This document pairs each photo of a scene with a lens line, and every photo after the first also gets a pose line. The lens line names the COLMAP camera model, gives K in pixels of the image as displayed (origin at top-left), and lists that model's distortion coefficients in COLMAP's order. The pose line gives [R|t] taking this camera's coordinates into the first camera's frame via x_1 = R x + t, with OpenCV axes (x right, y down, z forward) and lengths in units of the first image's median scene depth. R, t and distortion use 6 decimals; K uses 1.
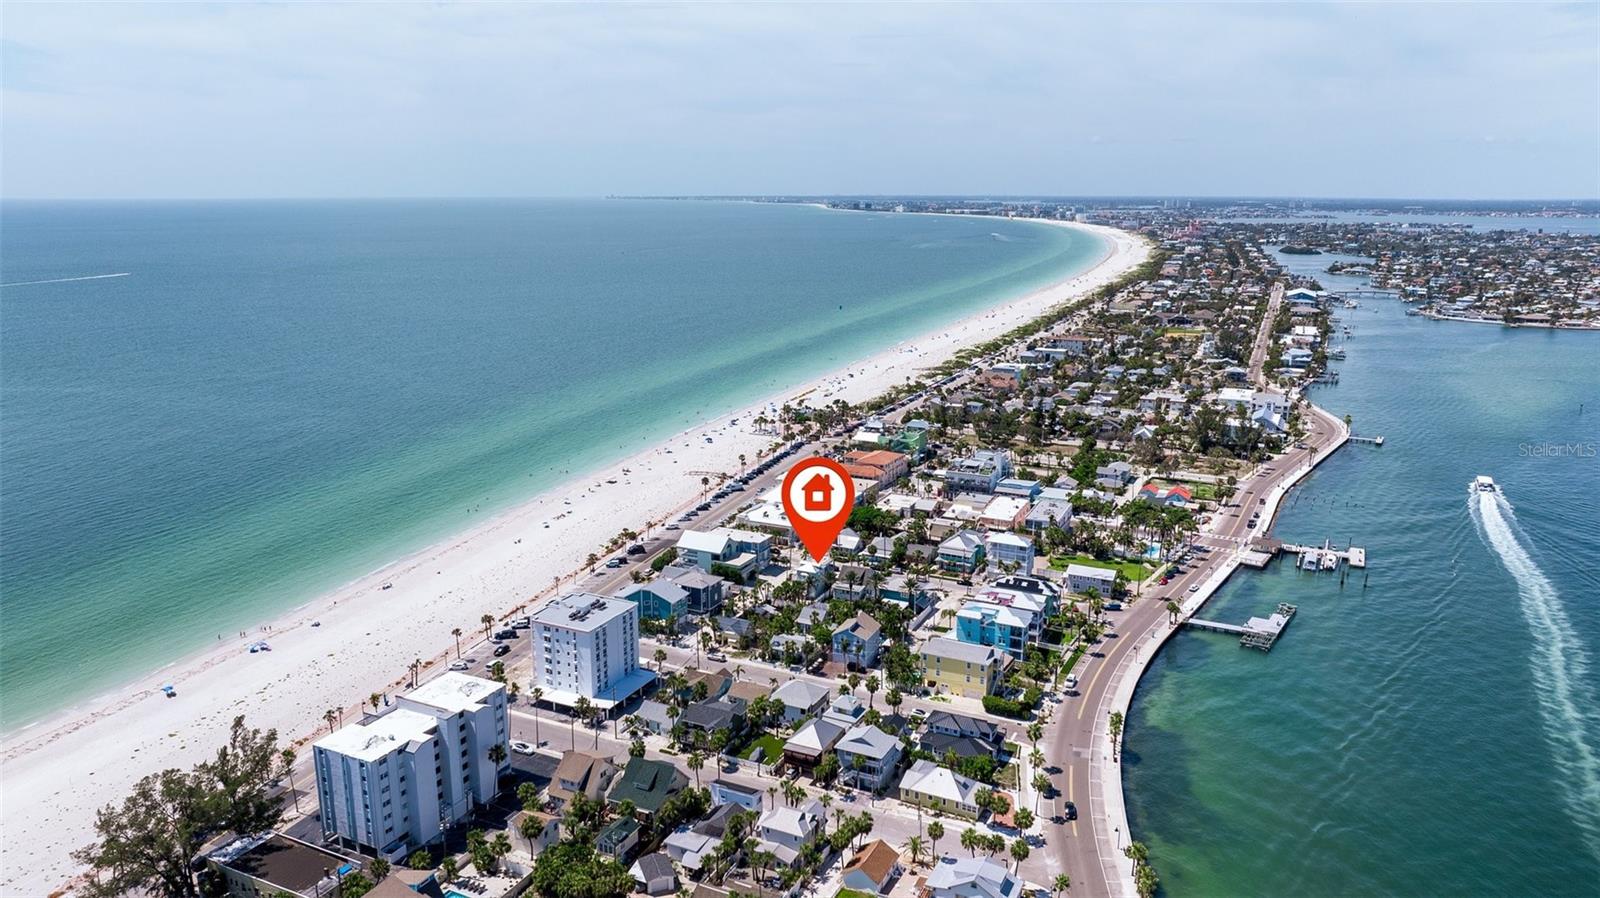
lens RADIAL K [[1110.1, 0, 800.0], [0, 1110.1, 449.0], [0, 0, 1]] dist [-0.019150, -0.006652]
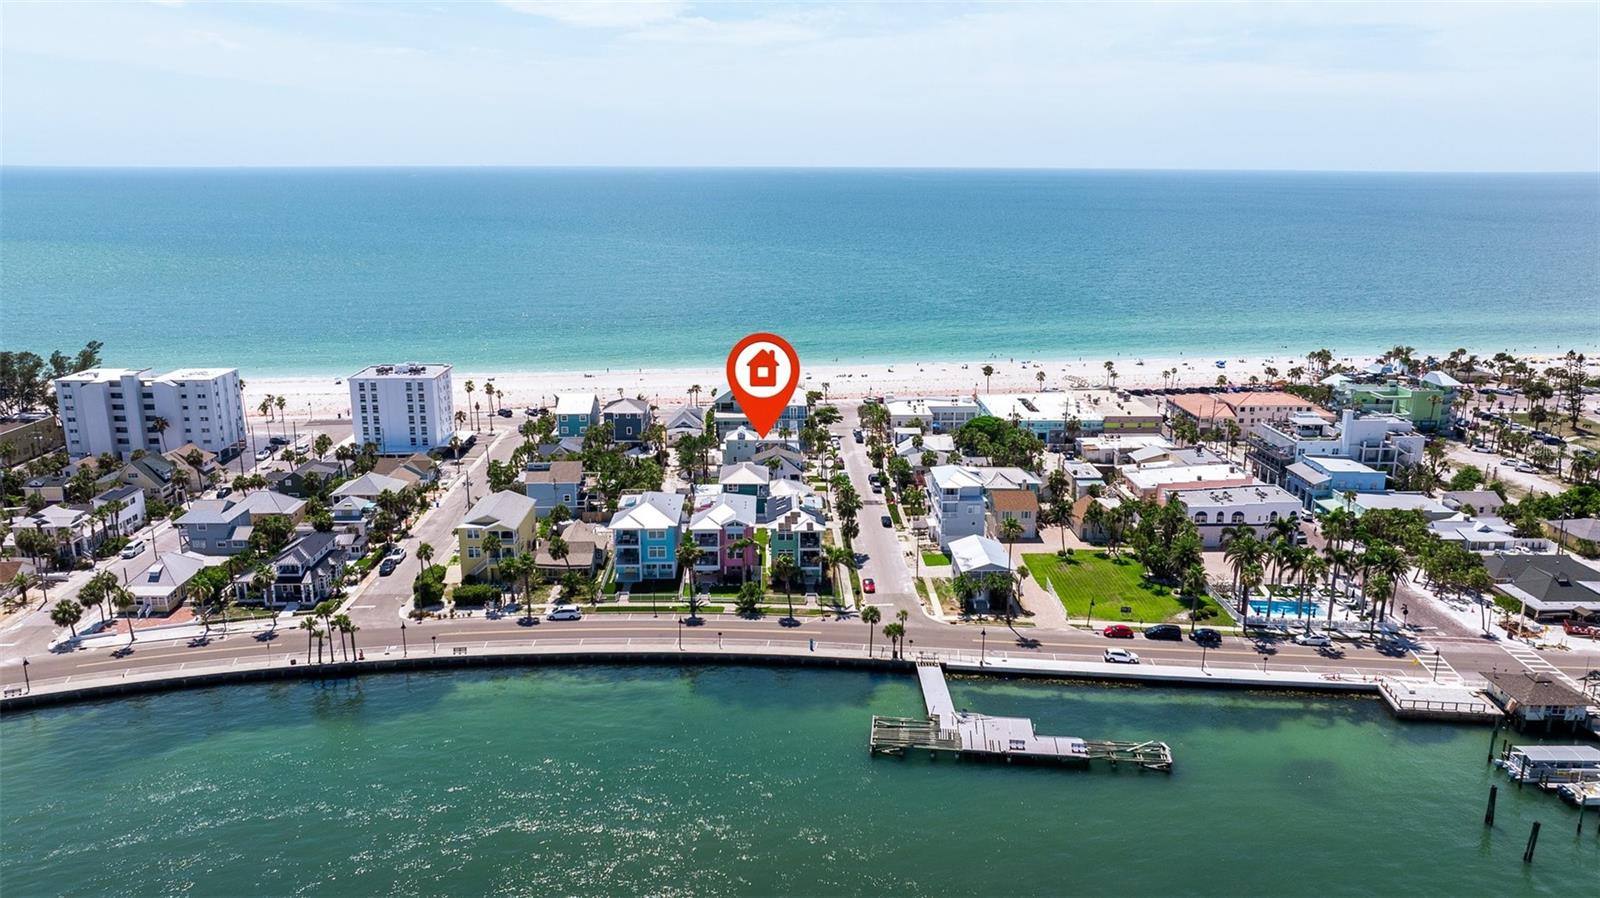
lens RADIAL K [[1110.1, 0, 800.0], [0, 1110.1, 449.0], [0, 0, 1]] dist [-0.019150, -0.006652]
pose [[0.473259, 0.218878, -0.853298, 0.678138], [-0.201097, 0.969908, 0.137257, 0.001790], [0.857663, 0.106637, 0.503033, 0.637229]]
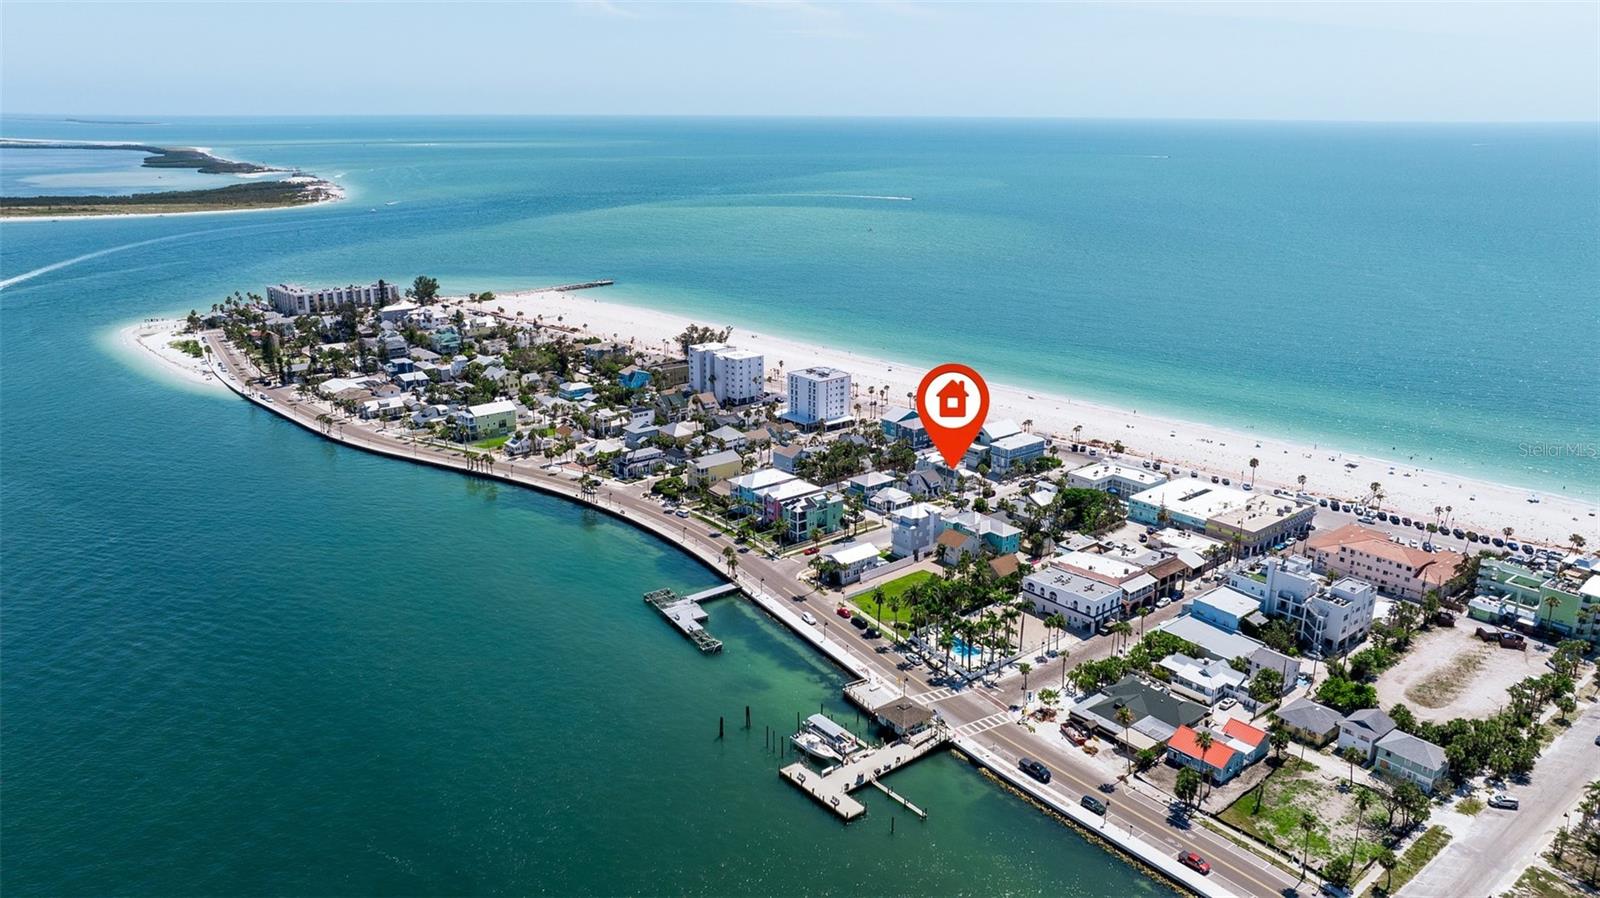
lens RADIAL K [[1110.1, 0, 800.0], [0, 1110.1, 449.0], [0, 0, 1]] dist [-0.019150, -0.006652]
pose [[-0.403997, 0.260672, -0.876833, 1.045089], [-0.211808, 0.905833, 0.366883, -0.286438], [0.889901, 0.333940, -0.310742, 1.210552]]
